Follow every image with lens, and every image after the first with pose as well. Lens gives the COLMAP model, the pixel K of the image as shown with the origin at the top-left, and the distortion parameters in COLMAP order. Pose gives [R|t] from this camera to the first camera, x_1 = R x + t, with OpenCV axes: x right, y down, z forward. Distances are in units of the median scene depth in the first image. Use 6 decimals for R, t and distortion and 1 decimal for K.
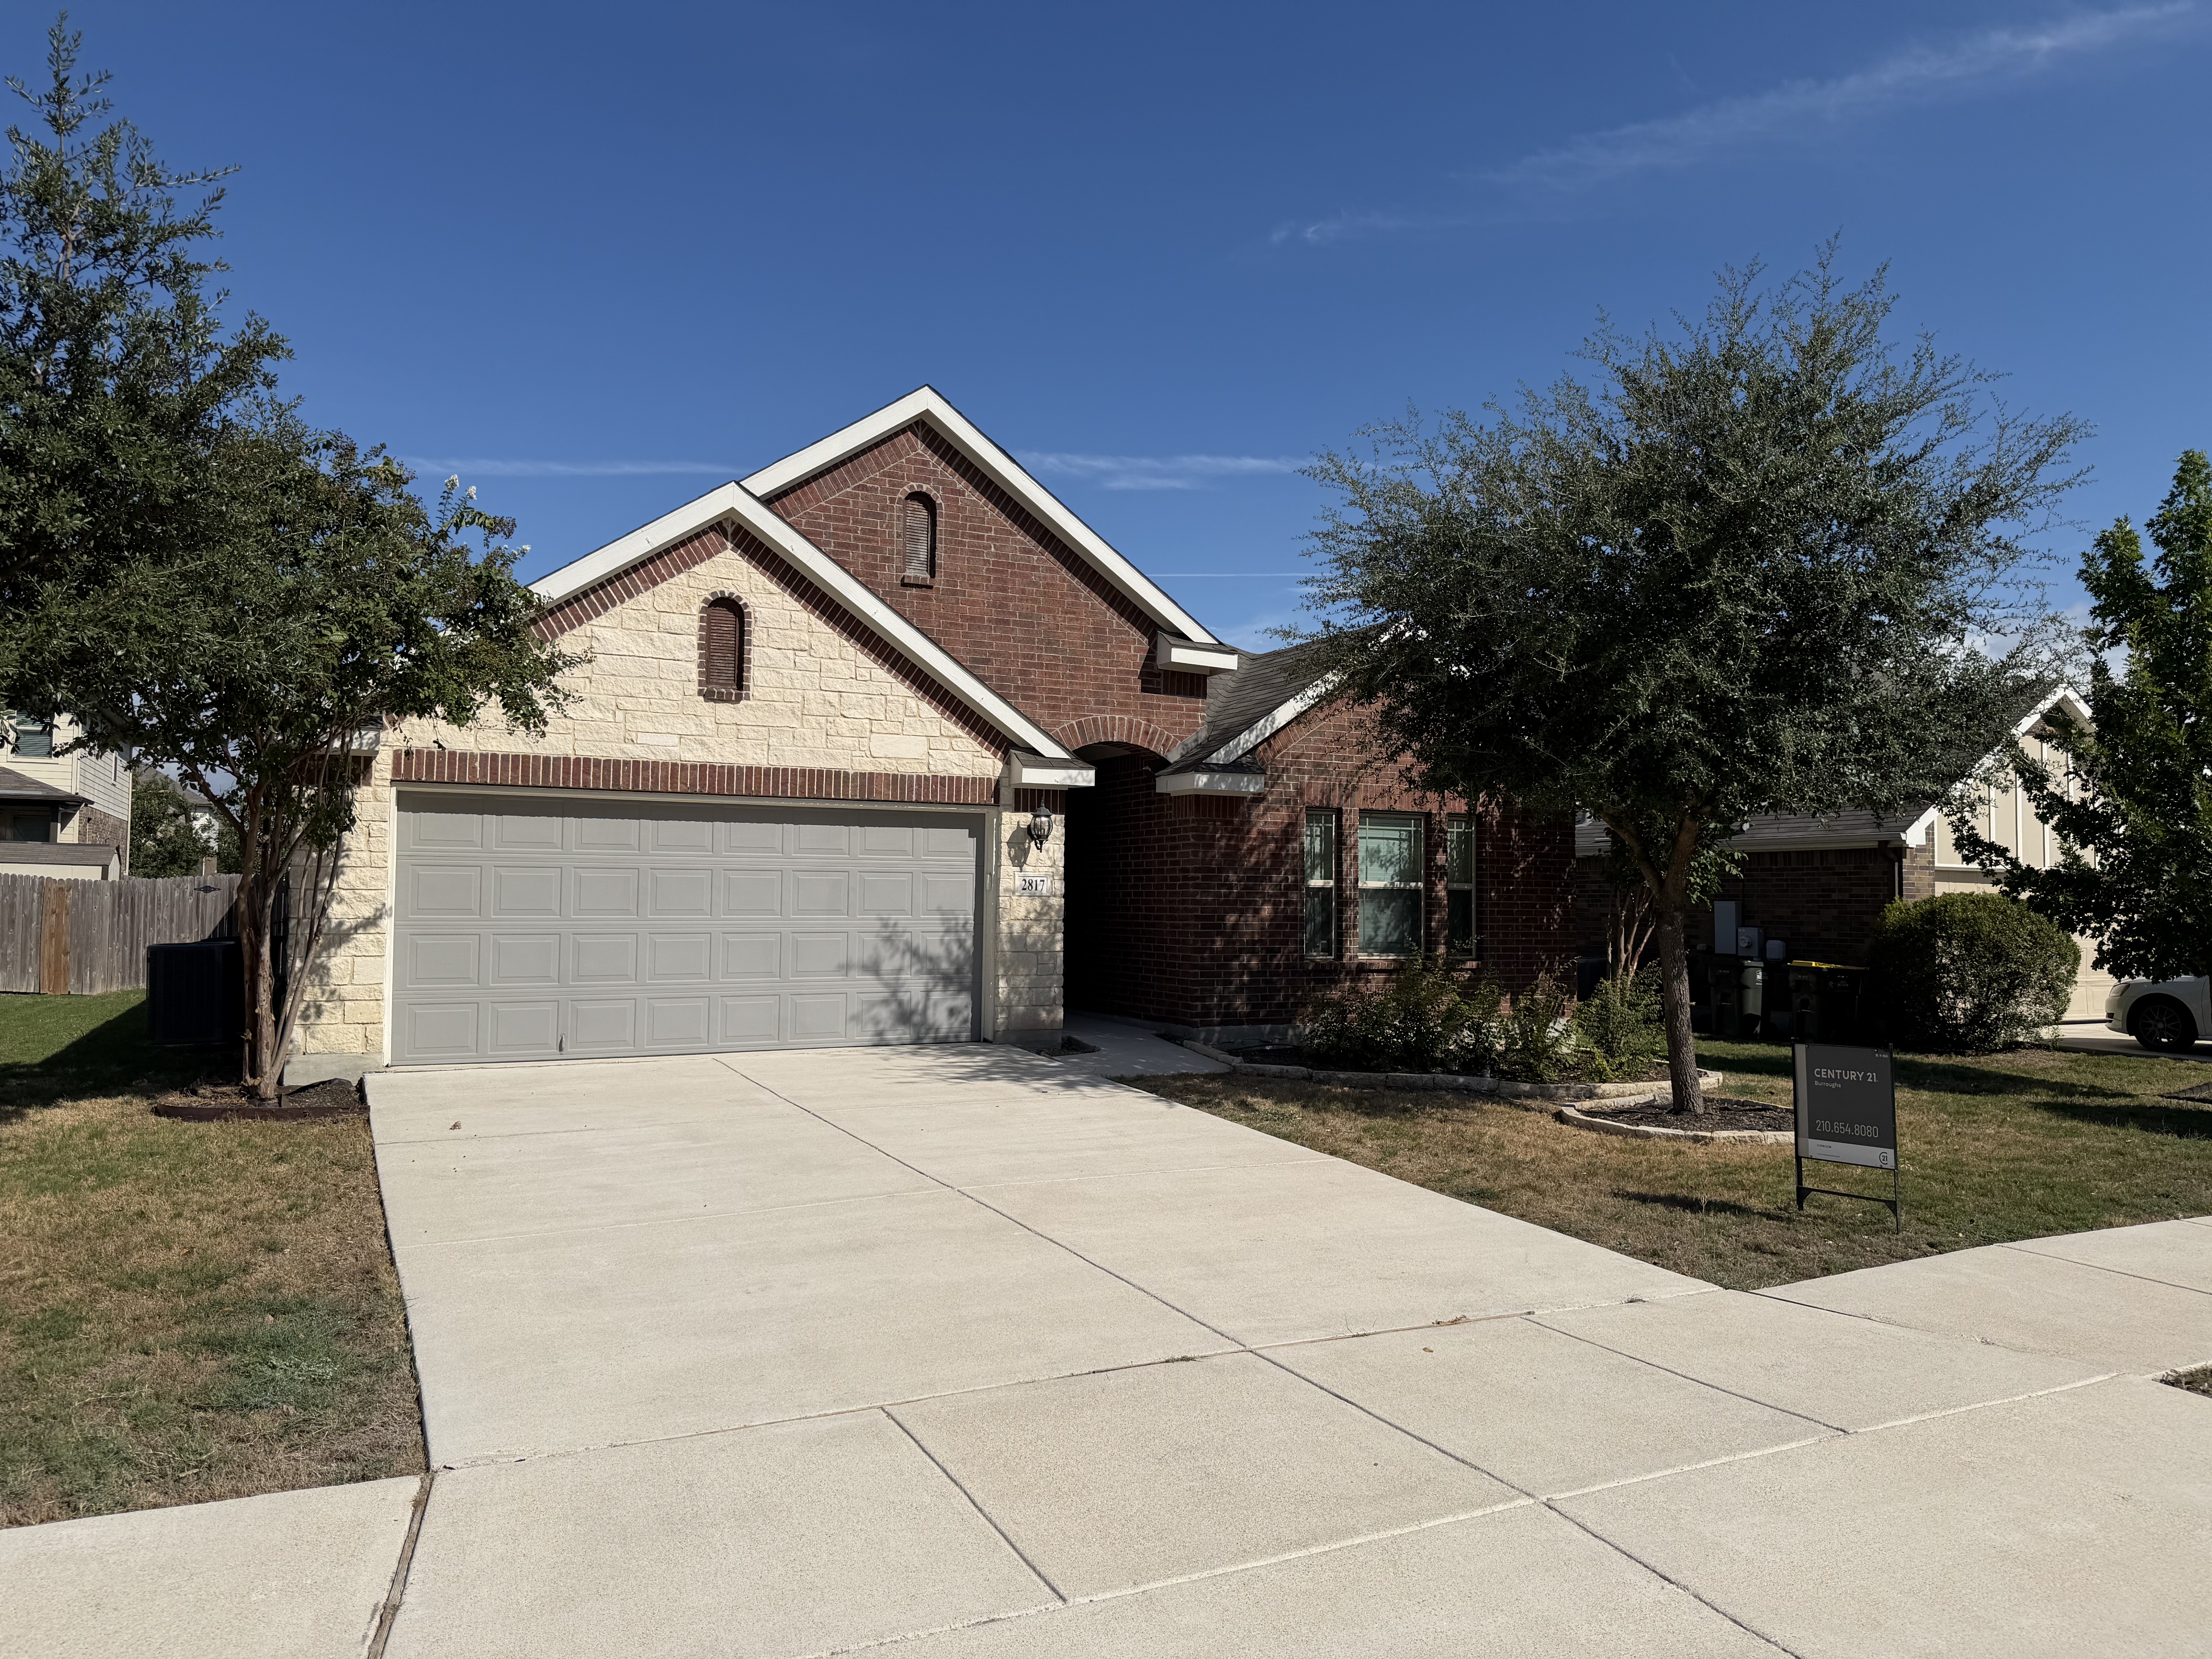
lens RADIAL K [[1540.2, 0, 1102.4], [0, 1540.2, 807.5], [0, 0, 1]] dist [0.055359, -0.061610]
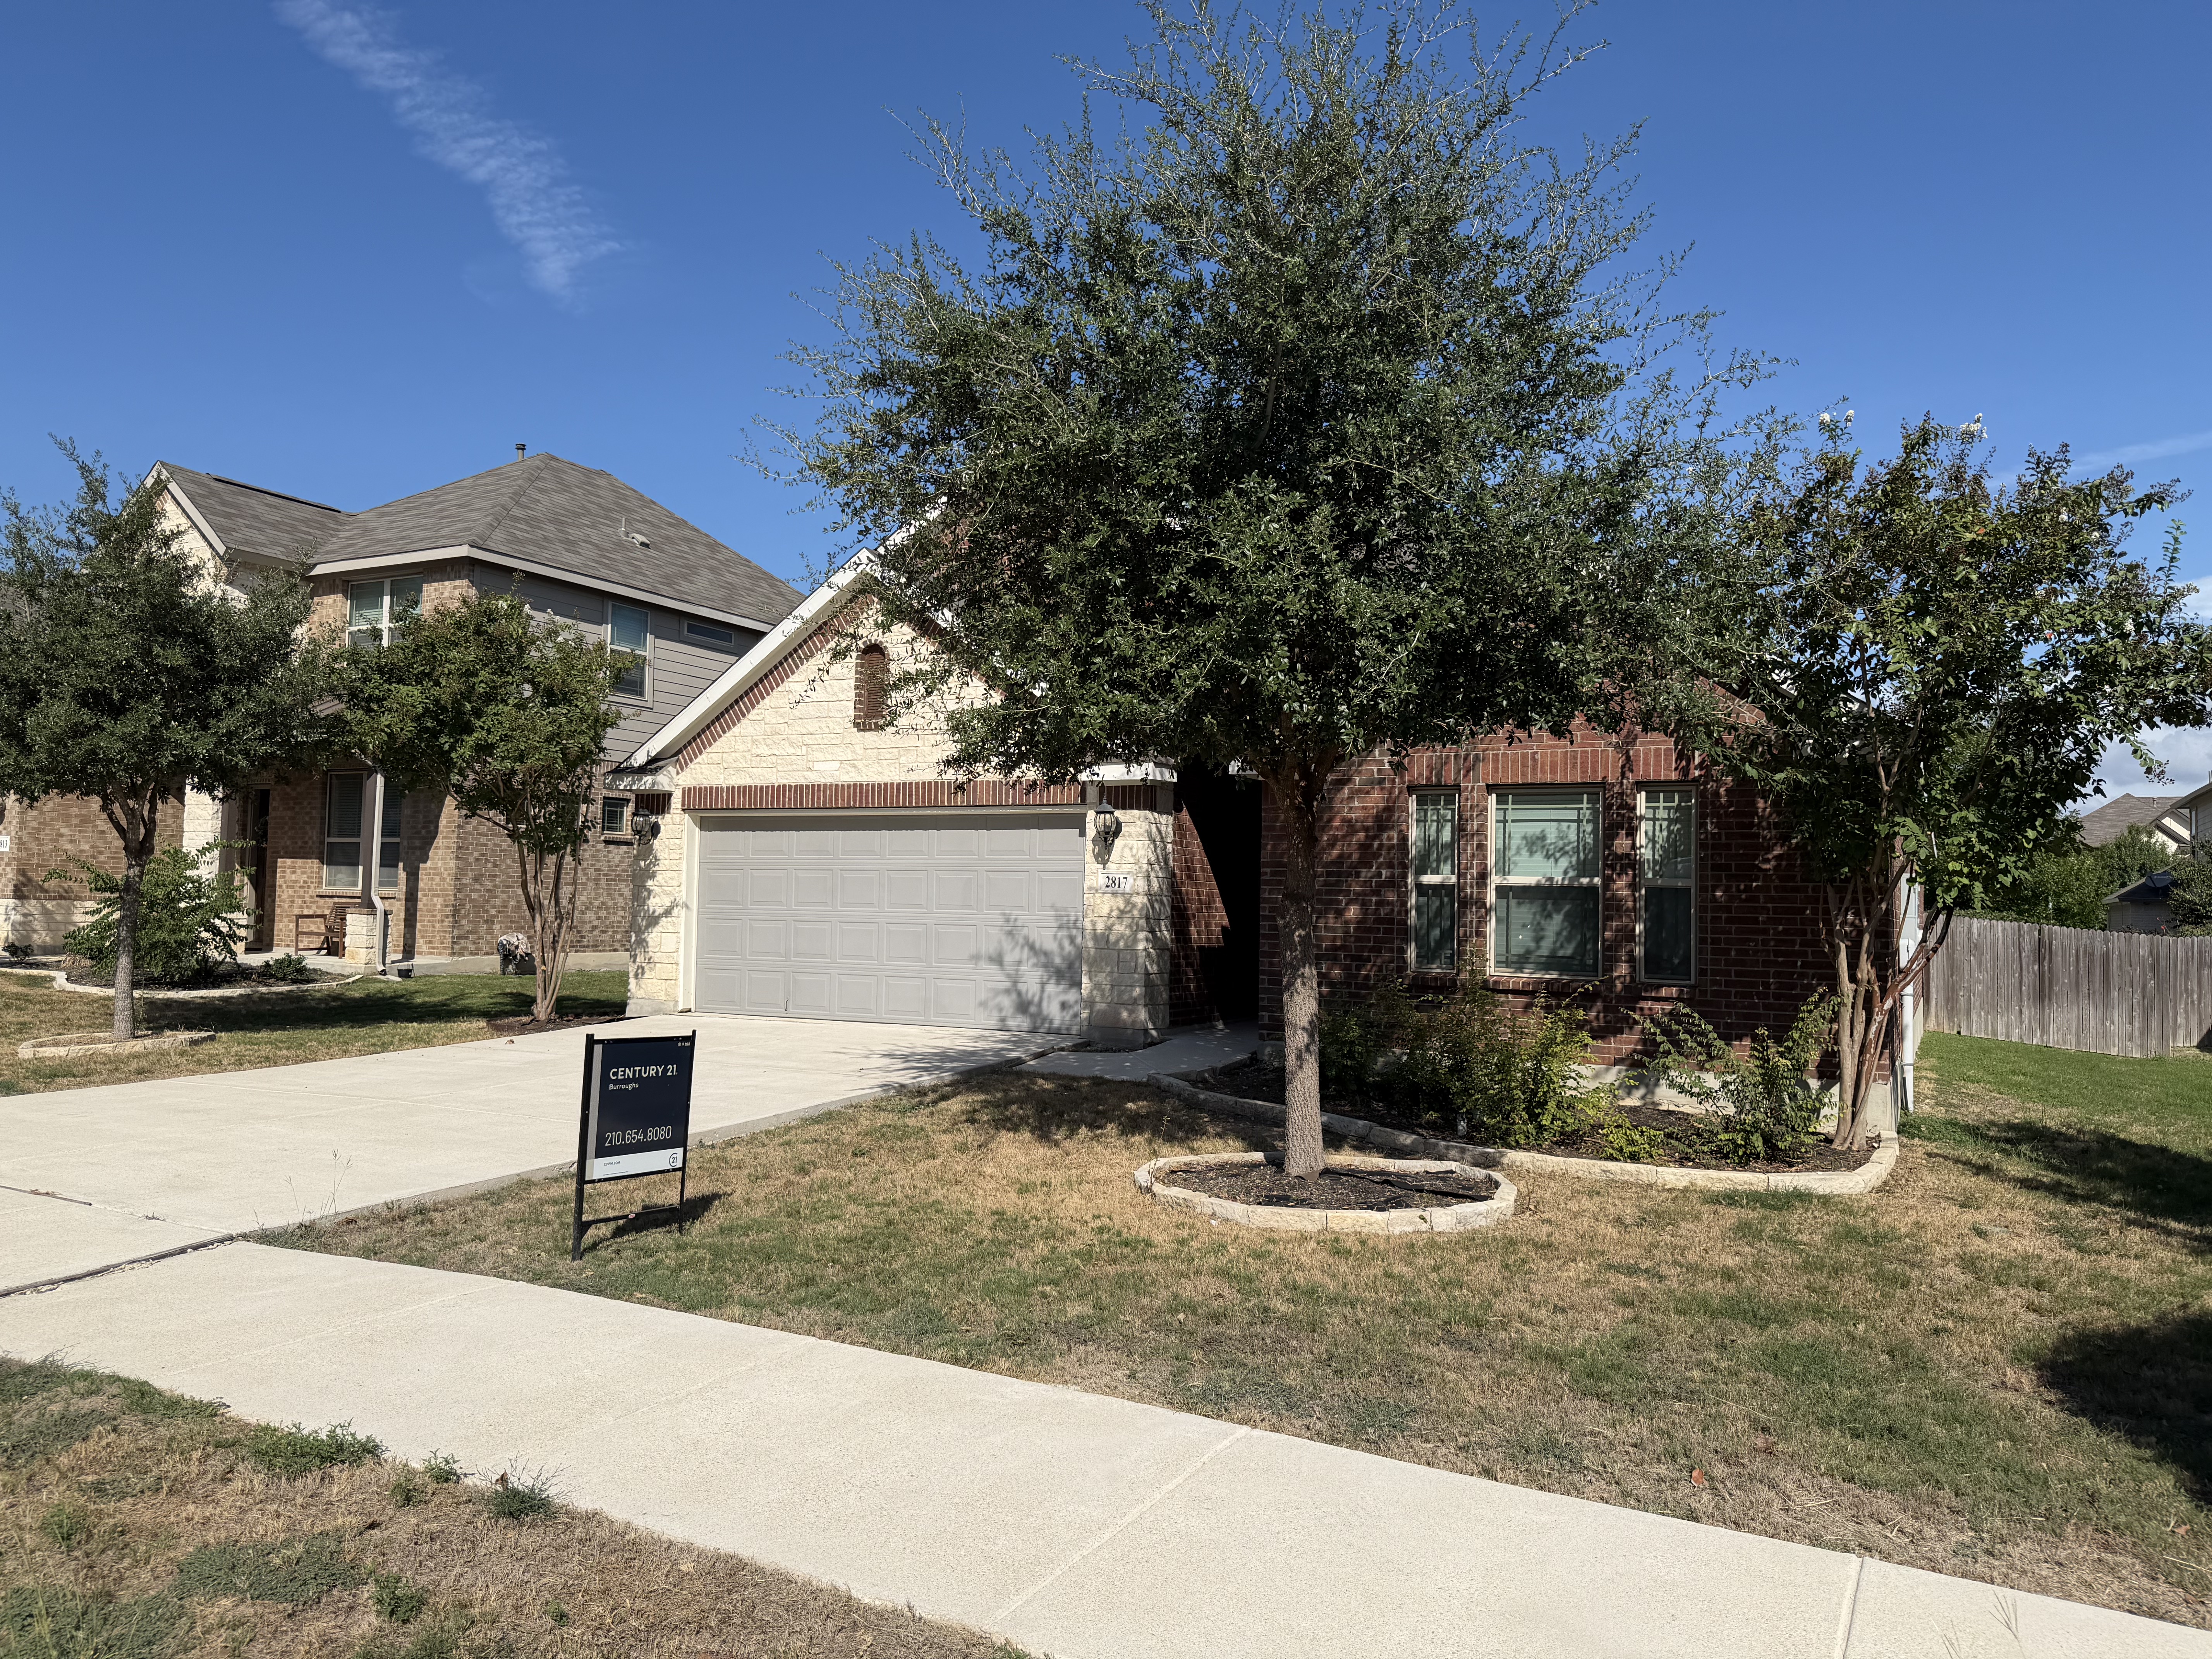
lens RADIAL K [[1540.2, 0, 1109.1], [0, 1540.2, 831.6], [0, 0, 1]] dist [0.055359, -0.061610]
pose [[0.571847, -0.038132, -0.819474, 0.786084], [0.033775, 0.999167, -0.022924, 0.040787], [0.819665, -0.014568, 0.572658, 0.436285]]
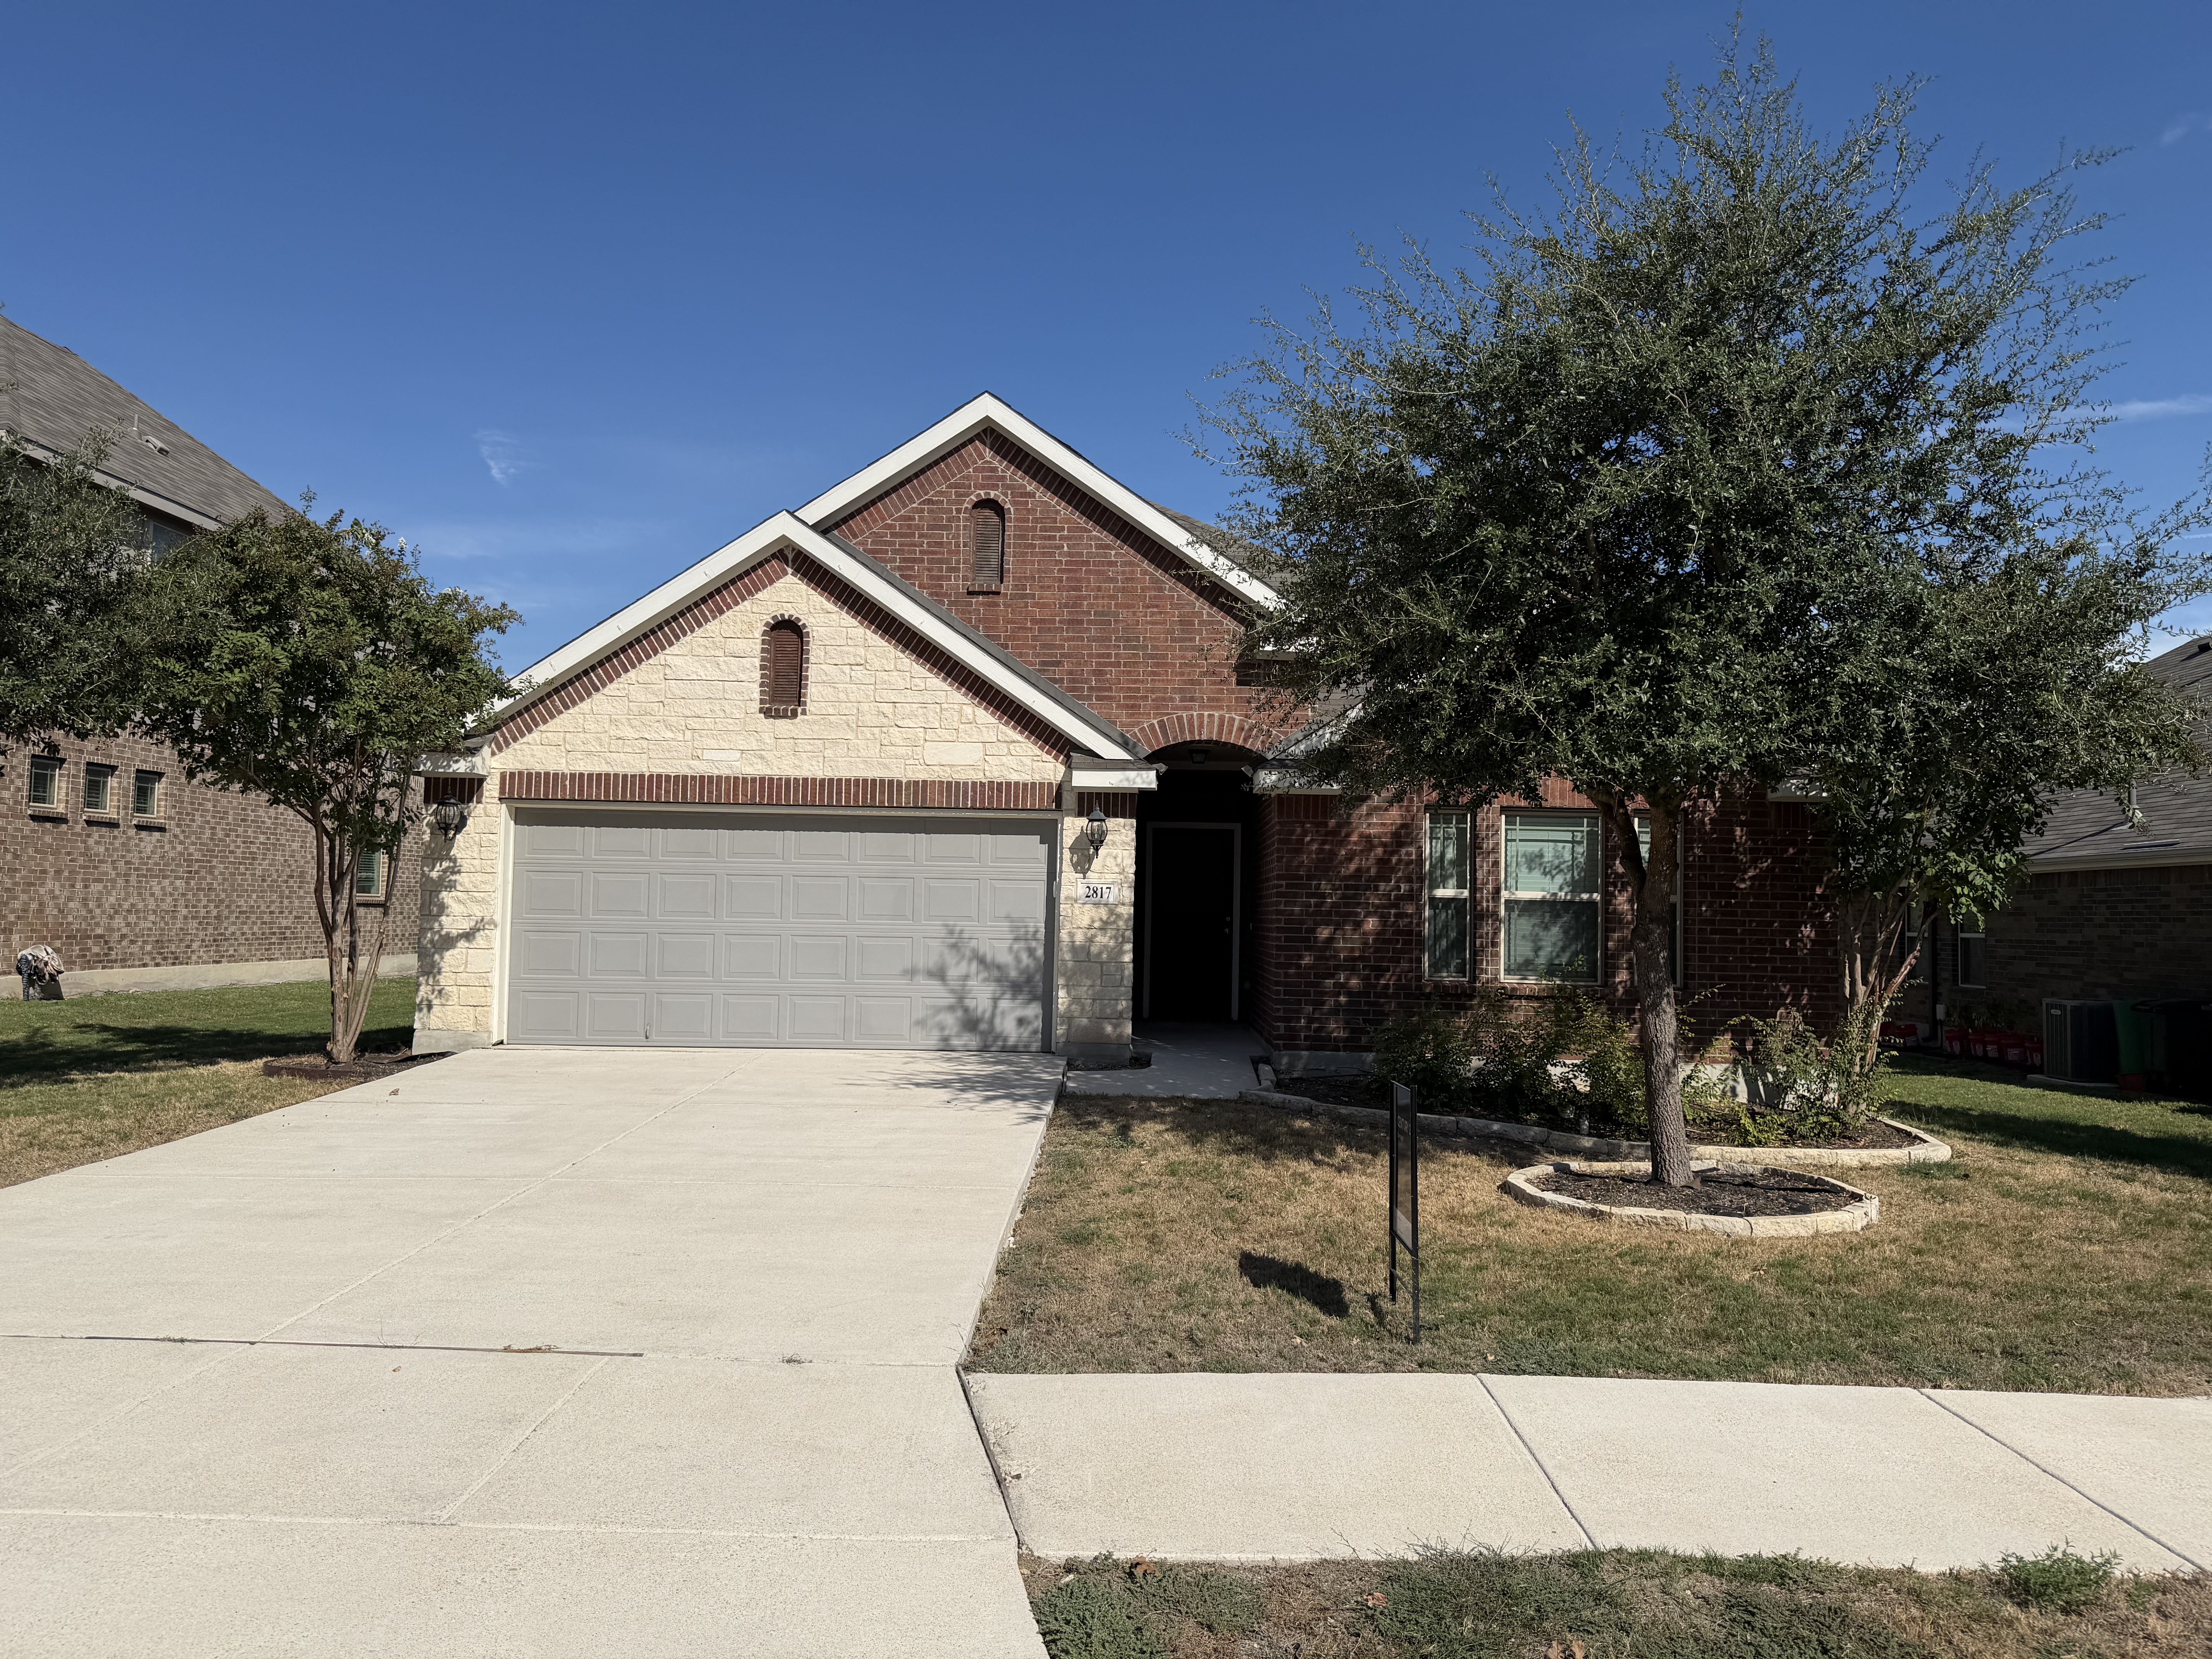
lens RADIAL K [[1540.2, 0, 1113.0], [0, 1540.2, 815.6], [0, 0, 1]] dist [0.055359, -0.061610]
pose [[0.881225, -0.021189, -0.472221, 0.427097], [0.015807, 0.999757, -0.015363, 0.017503], [0.472432, 0.006074, 0.881346, 0.160800]]
